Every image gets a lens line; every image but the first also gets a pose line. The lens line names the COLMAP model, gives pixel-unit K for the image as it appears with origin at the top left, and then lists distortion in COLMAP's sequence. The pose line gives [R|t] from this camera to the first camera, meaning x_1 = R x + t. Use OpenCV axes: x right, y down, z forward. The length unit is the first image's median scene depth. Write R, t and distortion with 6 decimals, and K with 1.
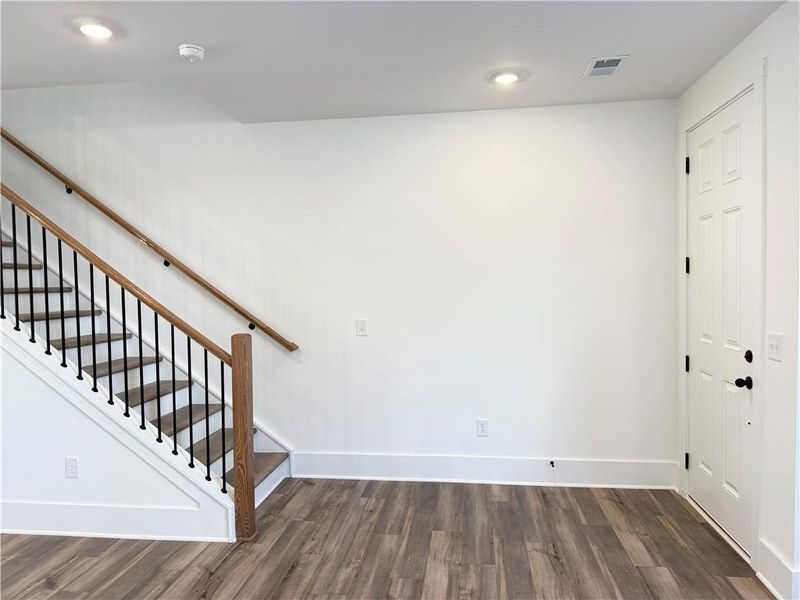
lens RADIAL K [[566.9, 0, 397.7], [0, 566.9, 292.4], [0, 0, 1]] dist [0.064646, -0.081746]
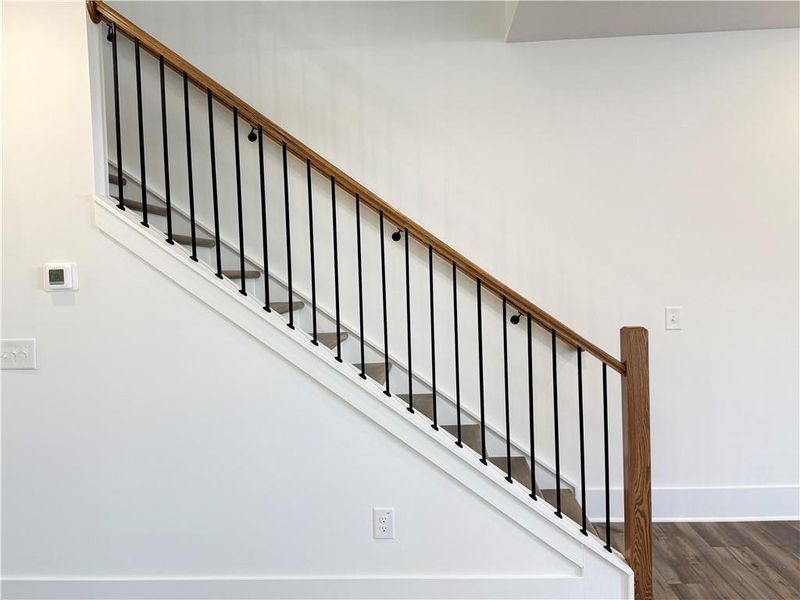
lens RADIAL K [[665.9, 0, 401.4], [0, 665.9, 295.4], [0, 0, 1]] dist [0.013944, -0.014422]
pose [[0.996656, -0.015729, 0.080180, -0.486687], [0.015012, 0.999842, 0.009545, 0.018083], [-0.080317, -0.008310, 0.996735, 0.160029]]
